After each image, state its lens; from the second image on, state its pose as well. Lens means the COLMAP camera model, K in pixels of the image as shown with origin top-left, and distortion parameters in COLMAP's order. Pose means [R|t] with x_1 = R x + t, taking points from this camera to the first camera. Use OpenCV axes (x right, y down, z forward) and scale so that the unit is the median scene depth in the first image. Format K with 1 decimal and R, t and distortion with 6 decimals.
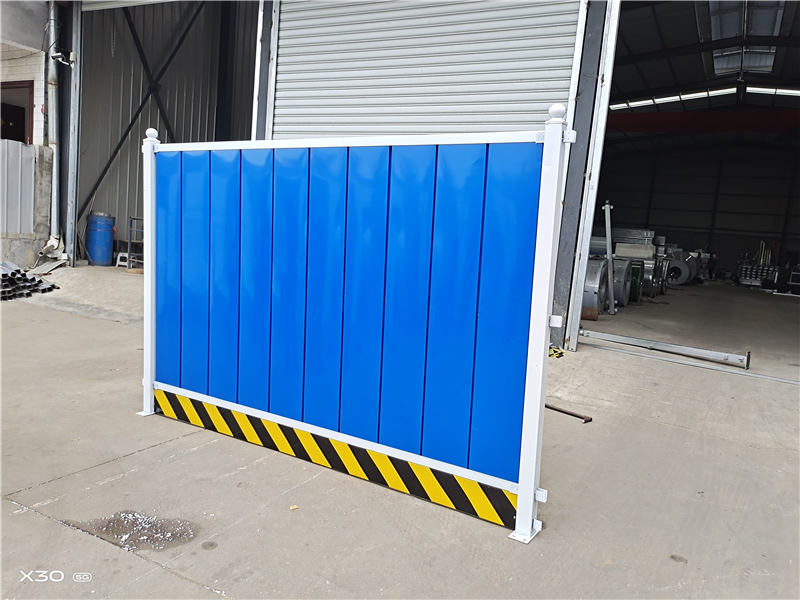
lens RADIAL K [[604.8, 0, 397.5], [0, 604.8, 298.0], [0, 0, 1]] dist [0.044469, -0.019896]
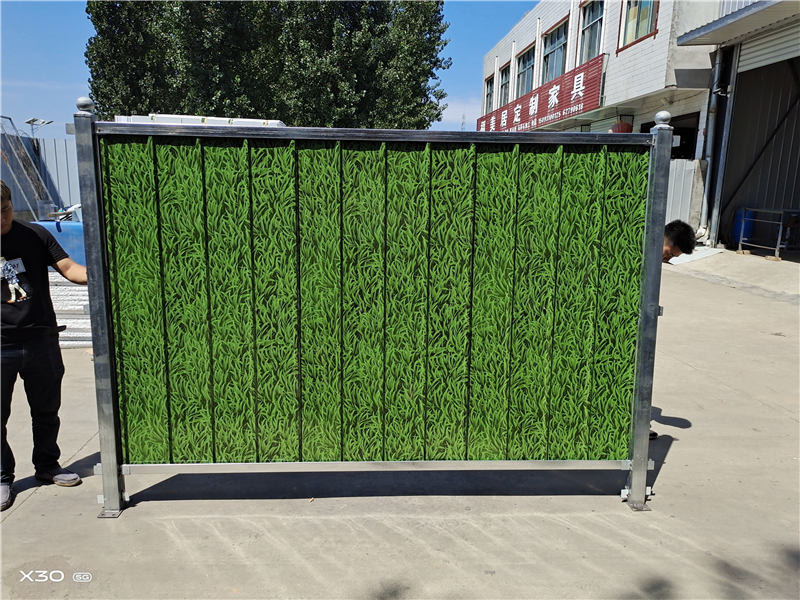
lens RADIAL K [[604.8, 0, 394.7], [0, 604.8, 301.0], [0, 0, 1]] dist [0.044469, -0.019896]
pose [[0.535864, 0.080959, -0.840414, 0.220703], [-0.061195, 0.996498, 0.056975, 0.027898], [0.842084, 0.020898, 0.538942, -0.291825]]
